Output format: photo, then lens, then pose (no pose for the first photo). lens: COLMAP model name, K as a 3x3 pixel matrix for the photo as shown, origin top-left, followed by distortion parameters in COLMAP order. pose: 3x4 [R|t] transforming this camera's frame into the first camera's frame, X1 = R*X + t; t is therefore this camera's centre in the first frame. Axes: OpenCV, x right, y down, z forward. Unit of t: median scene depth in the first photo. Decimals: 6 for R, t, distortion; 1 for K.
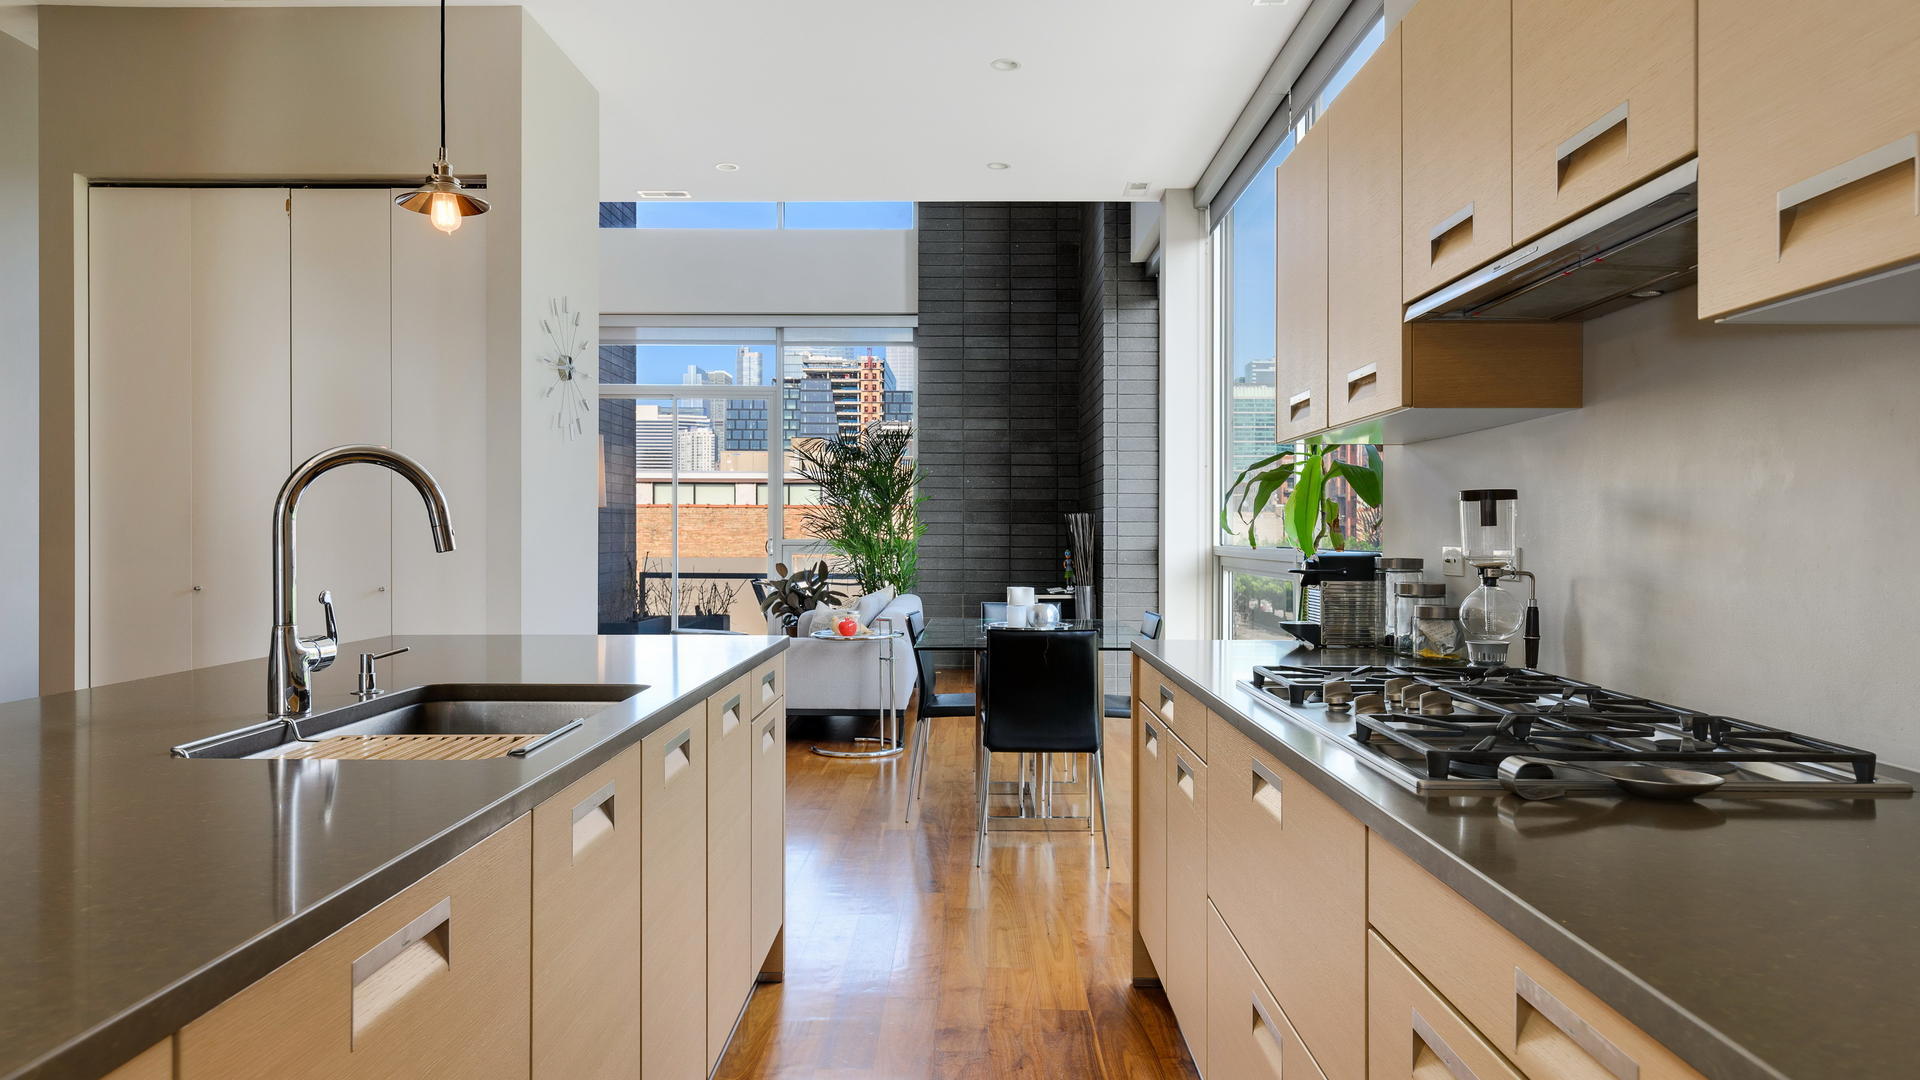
lens RADIAL K [[1218.2, 0, 1011.4], [0, 1218.2, 518.7], [0, 0, 1]] dist [-0.006780, -0.007769]
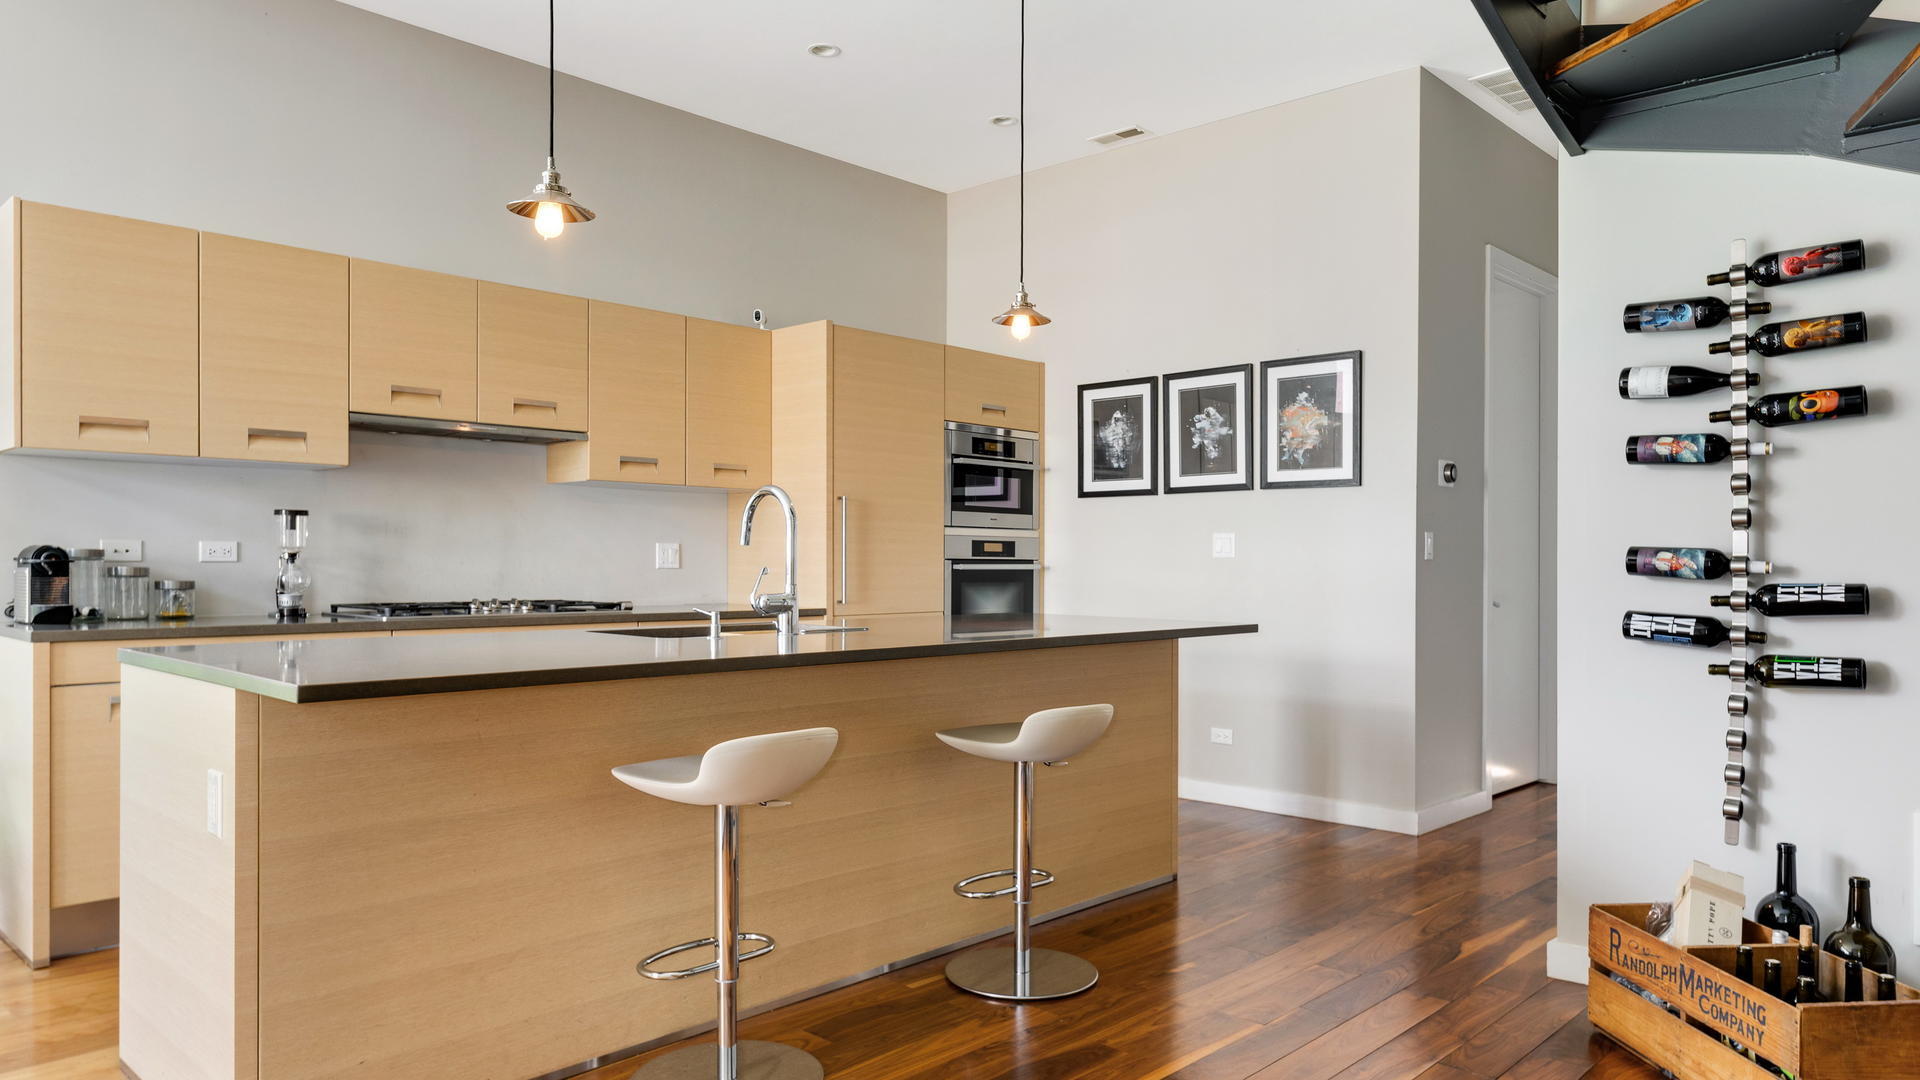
lens RADIAL K [[1218.2, 0, 989.1], [0, 1218.2, 536.6], [0, 0, 1]] dist [-0.006780, -0.007769]
pose [[-0.694812, 0.001805, 0.719189, -0.347754], [-0.021086, 0.999516, -0.022880, 0.007788], [-0.718882, -0.031062, -0.694438, 0.325891]]
